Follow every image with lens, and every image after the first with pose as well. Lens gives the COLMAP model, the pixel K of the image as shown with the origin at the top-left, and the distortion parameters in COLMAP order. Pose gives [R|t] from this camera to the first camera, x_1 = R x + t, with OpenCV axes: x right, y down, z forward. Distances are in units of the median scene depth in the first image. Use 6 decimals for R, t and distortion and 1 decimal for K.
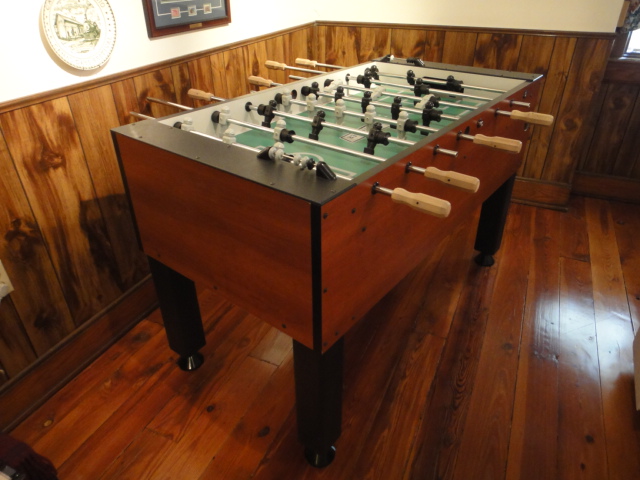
lens RADIAL K [[455.0, 0, 323.3], [0, 455.0, 236.1], [0, 0, 1]] dist [0.002500, 0.002685]
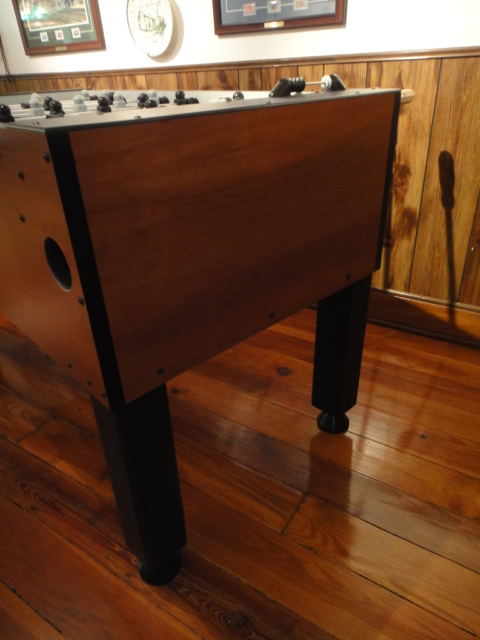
lens RADIAL K [[455.0, 0, 240.0], [0, 455.0, 320.0], [0, 0, 1]] dist [0.002500, 0.002685]
pose [[-0.144877, 0.487814, -0.860842, 0.865092], [-0.476262, 0.728222, 0.492815, -0.524449], [0.867286, 0.481384, 0.126825, 1.285278]]
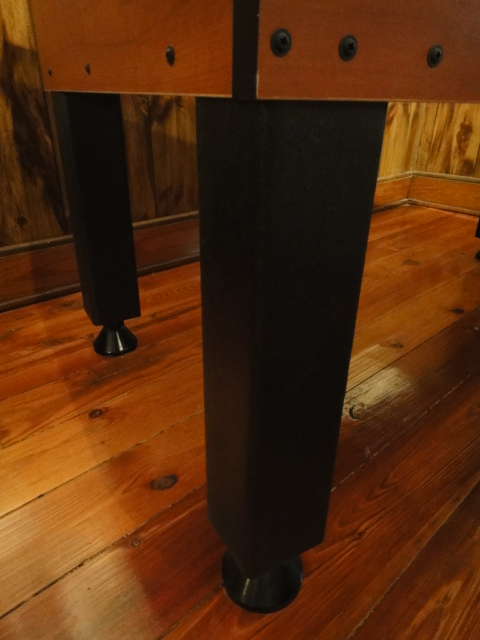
lens RADIAL K [[462.4, 0, 240.0], [0, 462.4, 320.0], [0, 0, 1]] dist [0.027092, -0.000283]
pose [[0.918676, 0.184391, -0.349335, 0.066313], [-0.214223, 0.975584, -0.048412, 0.257122], [0.331879, 0.119311, 0.935746, 0.527744]]
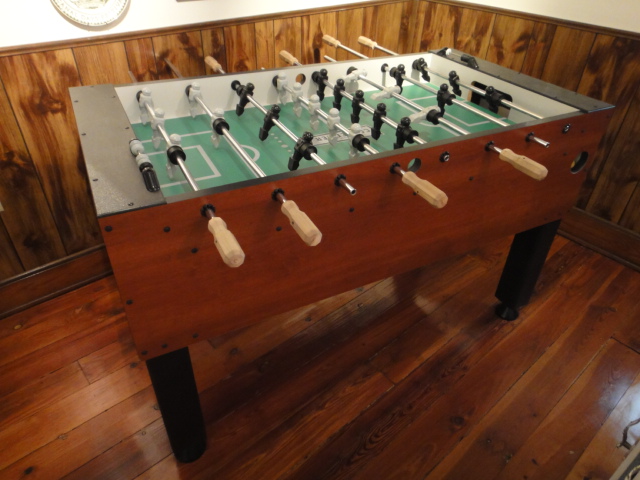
lens RADIAL K [[455.0, 0, 323.3], [0, 455.0, 236.1], [0, 0, 1]] dist [0.002500, 0.002685]
pose [[0.910371, 0.271347, -0.312401, 0.388431], [-0.246202, 0.961994, 0.118115, -0.137753], [0.332579, -0.030615, 0.942578, 0.151518]]
